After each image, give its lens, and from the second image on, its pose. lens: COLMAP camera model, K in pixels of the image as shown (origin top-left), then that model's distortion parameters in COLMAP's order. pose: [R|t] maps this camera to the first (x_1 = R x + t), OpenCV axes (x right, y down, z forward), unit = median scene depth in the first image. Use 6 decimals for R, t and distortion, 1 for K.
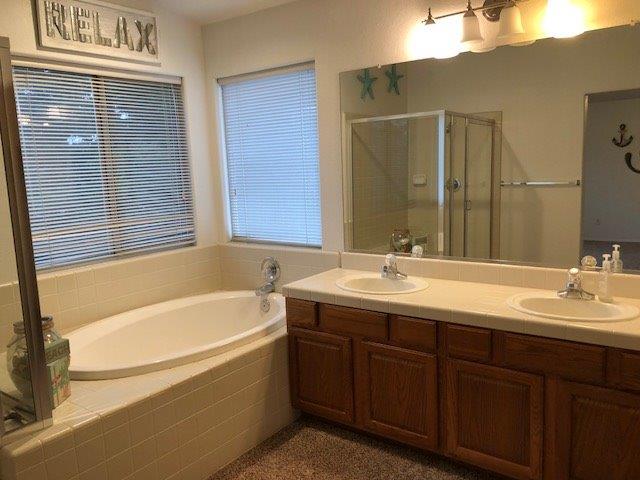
lens RADIAL K [[522.9, 0, 320.0], [0, 522.9, 240.0], [0, 0, 1]] dist [0.053905, -0.073468]
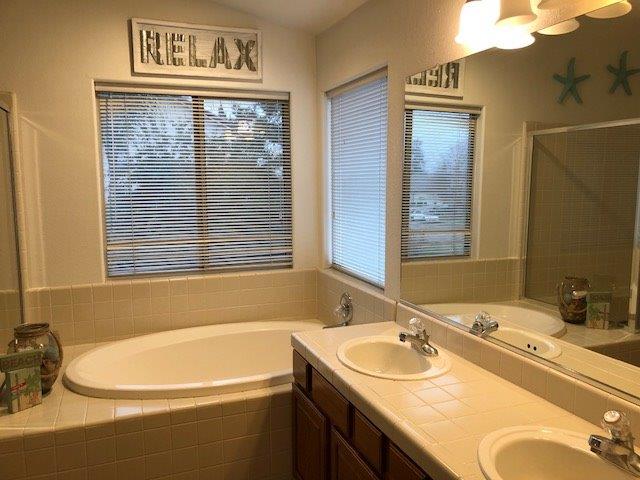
lens RADIAL K [[518.2, 0, 320.0], [0, 518.2, 240.0], [0, 0, 1]] dist [0.011612, 0.000944]
pose [[0.840726, 0.095062, -0.533050, 0.341385], [-0.103262, 0.994548, 0.014498, -0.067366], [0.531523, 0.042855, 0.845959, 0.267289]]
